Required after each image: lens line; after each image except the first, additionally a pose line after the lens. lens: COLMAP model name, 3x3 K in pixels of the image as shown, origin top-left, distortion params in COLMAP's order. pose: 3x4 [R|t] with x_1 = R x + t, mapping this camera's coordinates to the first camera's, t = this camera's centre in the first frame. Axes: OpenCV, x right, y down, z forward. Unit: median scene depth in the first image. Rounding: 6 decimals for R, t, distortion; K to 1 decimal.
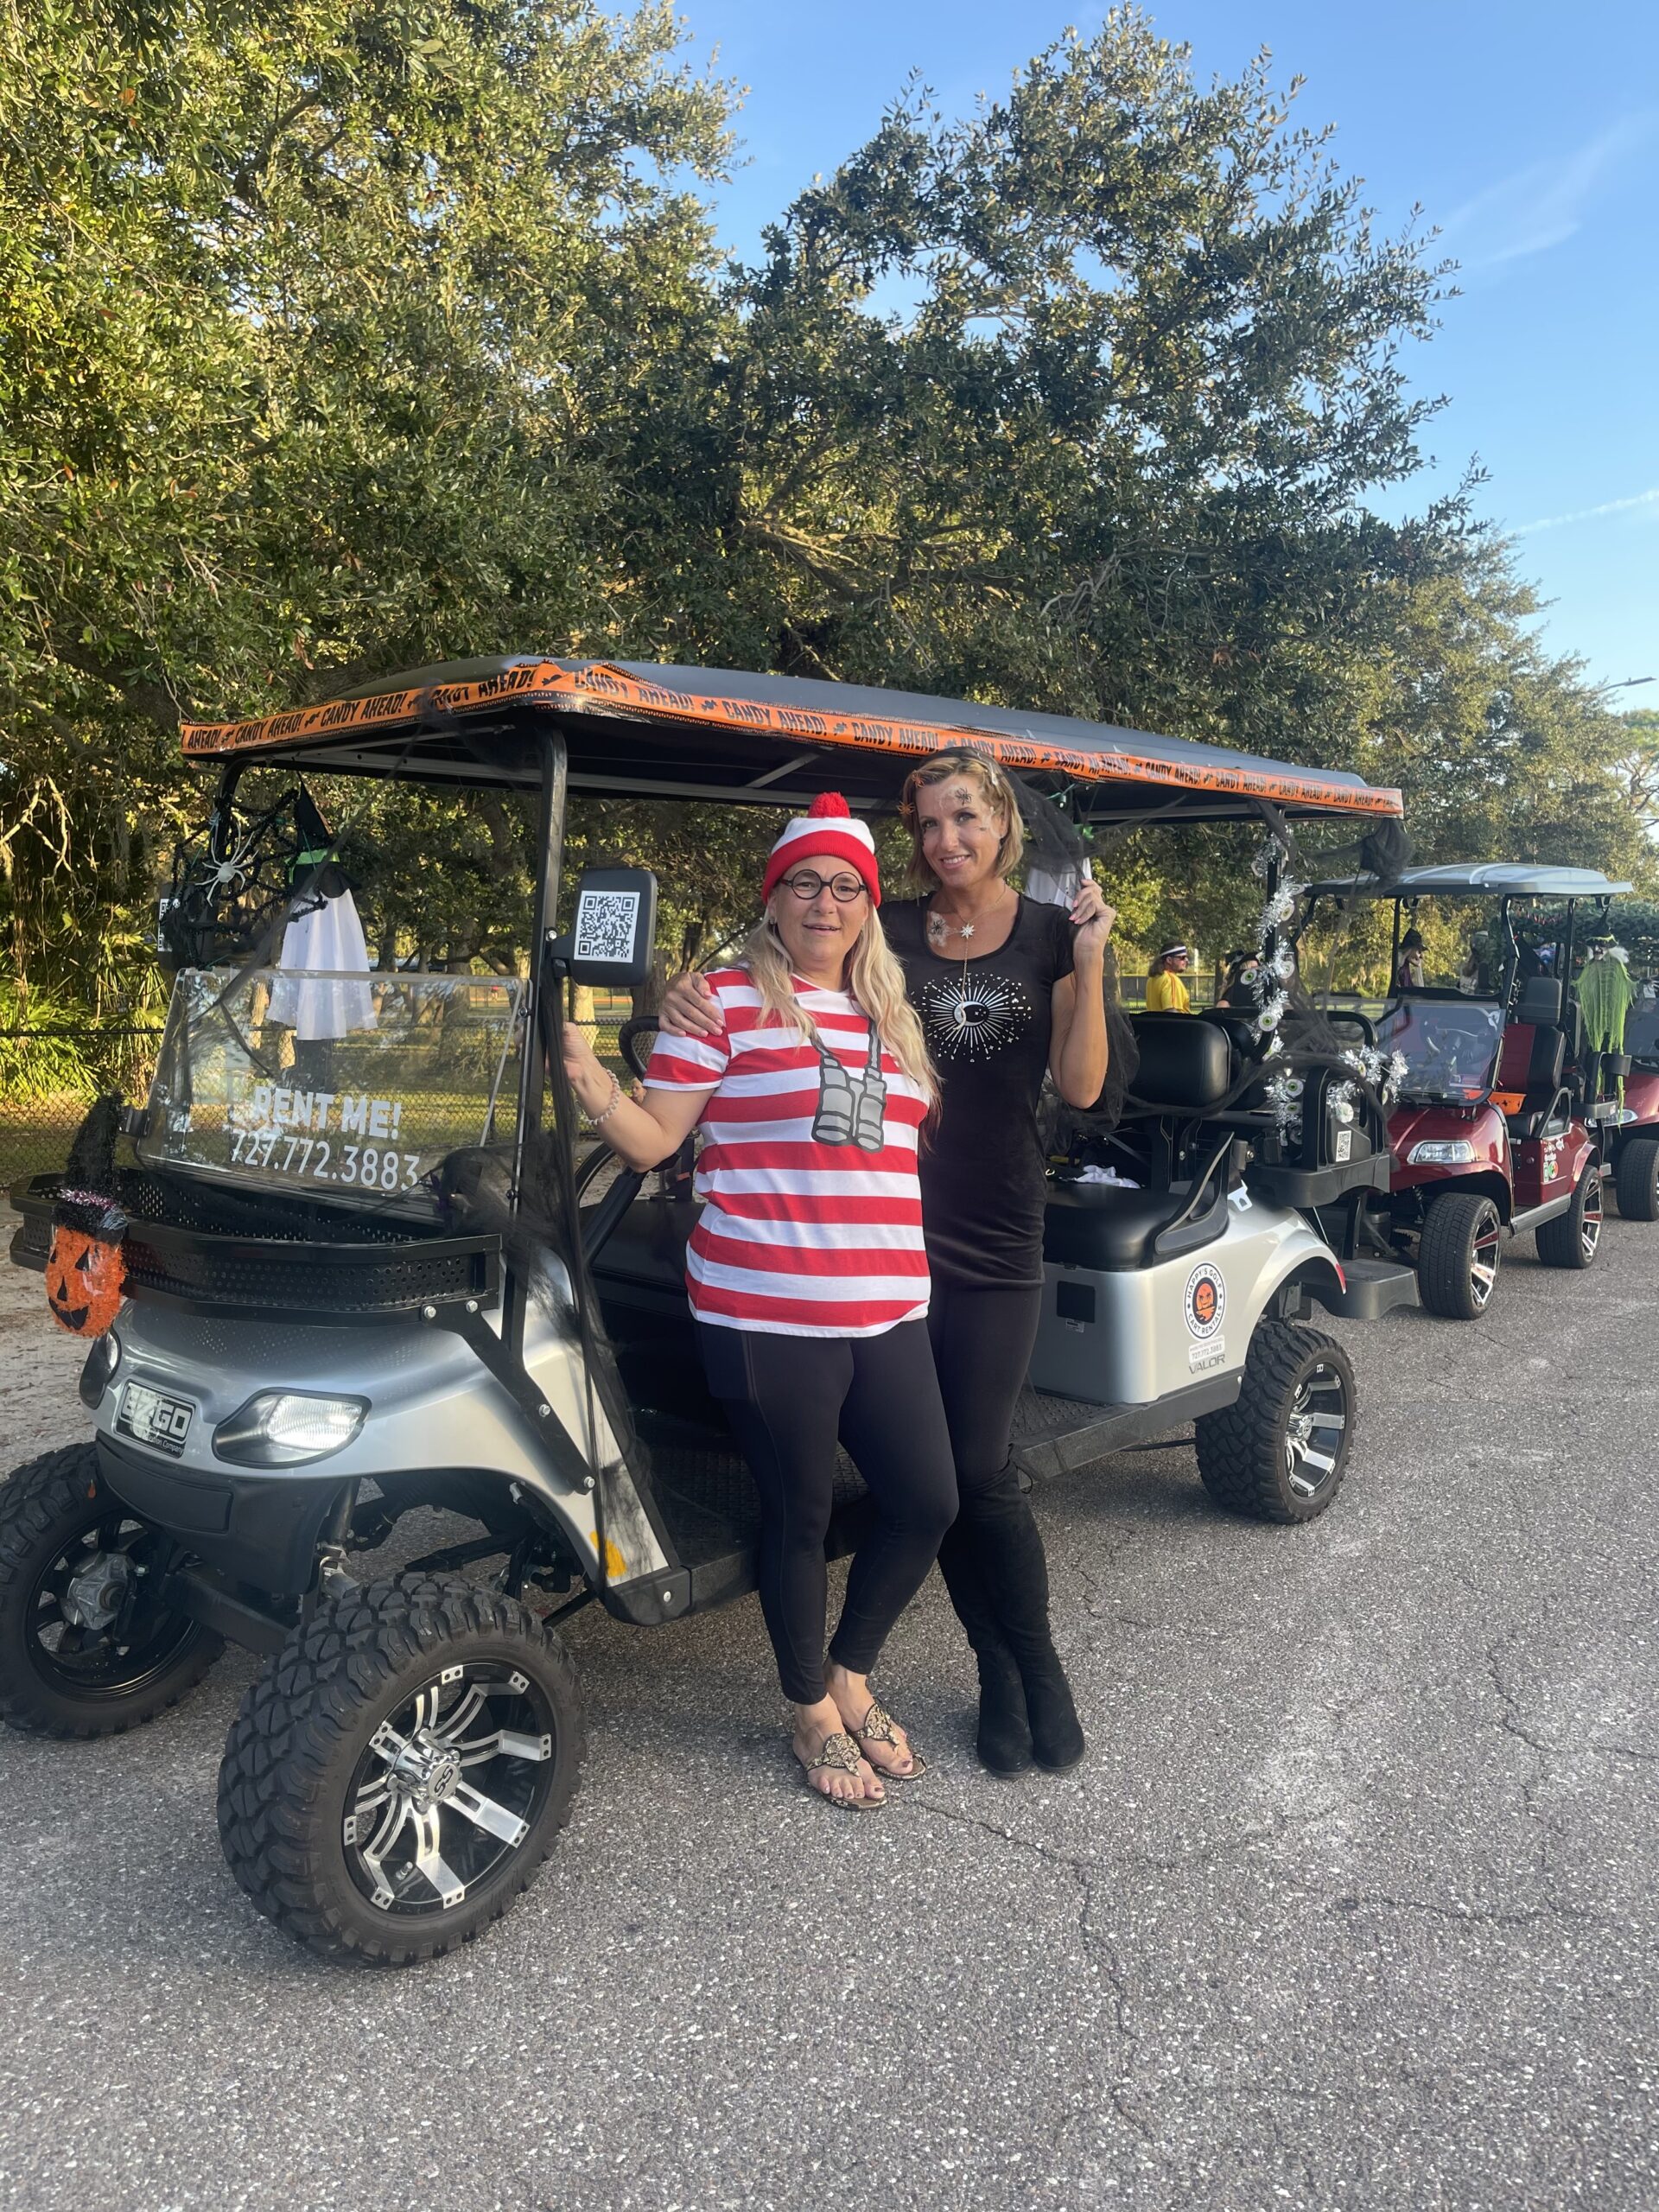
lens RADIAL K [[1701.4, 0, 694.8], [0, 1701.4, 1161.6], [0, 0, 1]] dist [0.096113, -0.111492]
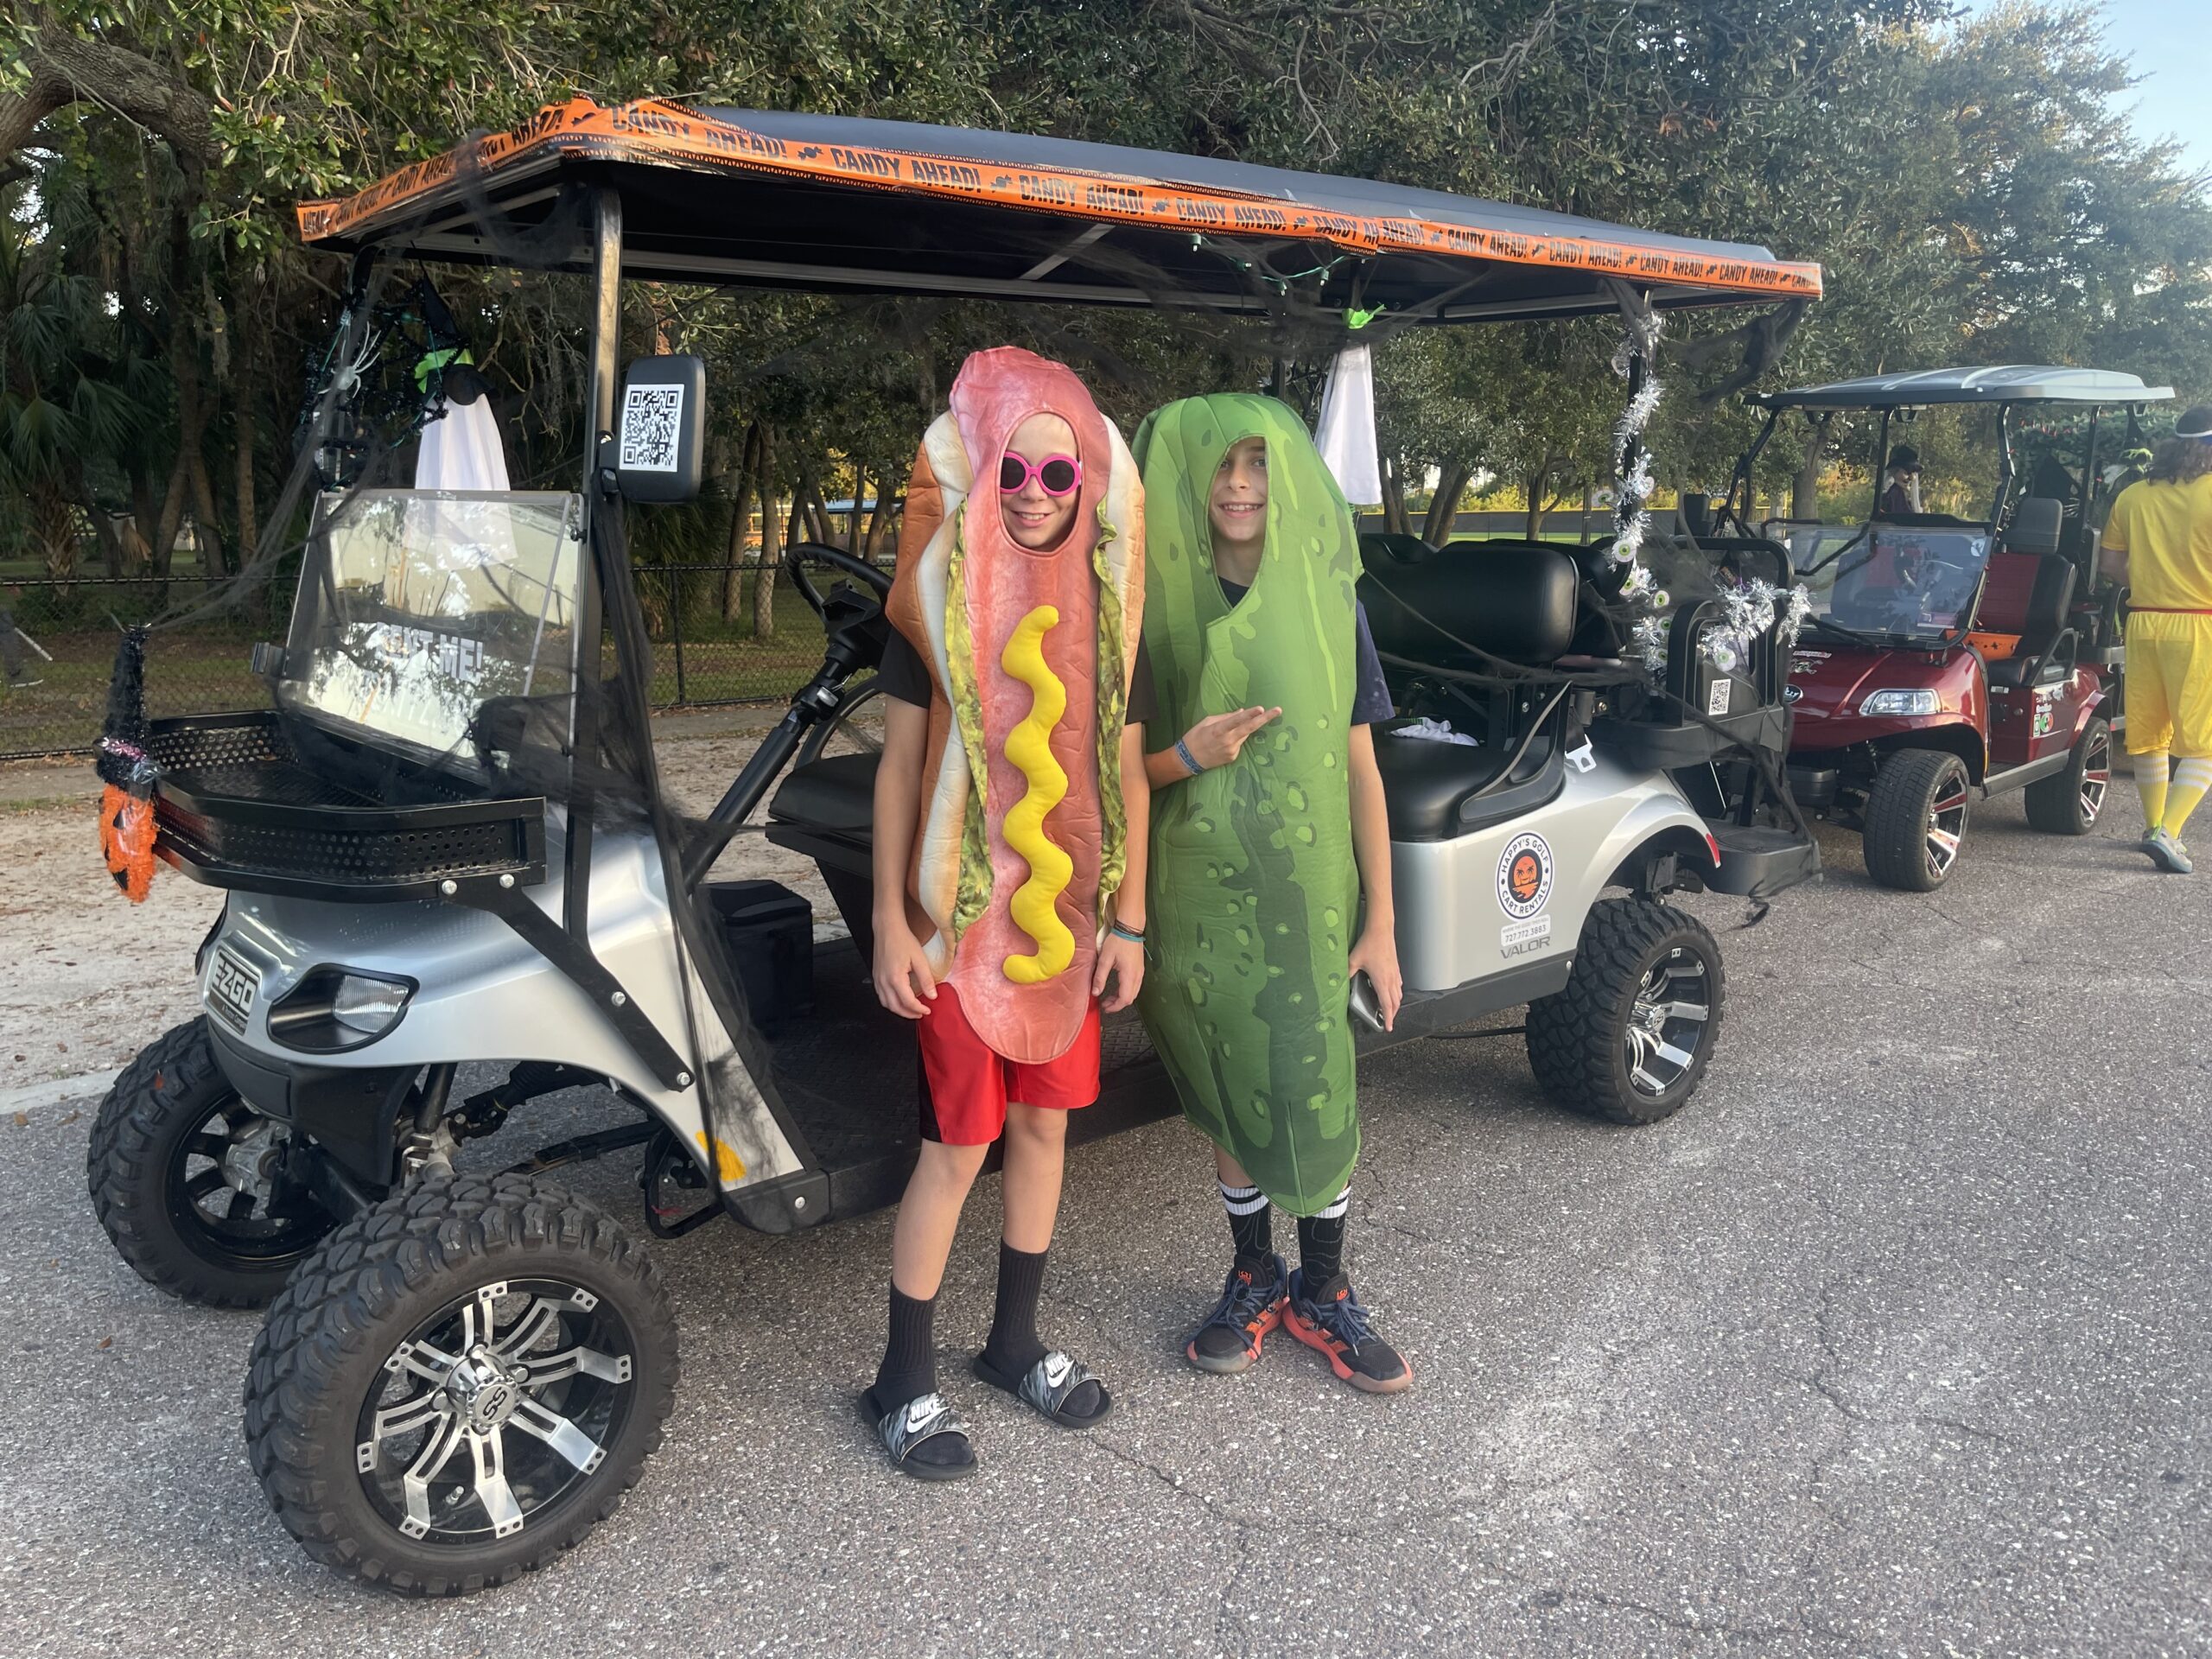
lens RADIAL K [[1640.3, 0, 1028.4], [0, 1640.3, 868.4], [0, 0, 1]] dist [0.075837, -0.081170]
pose [[0.990660, 0.021739, -0.134609, 0.185479], [-0.008073, 0.994829, 0.101245, -0.006159], [0.136114, -0.099213, 0.985713, 0.162619]]
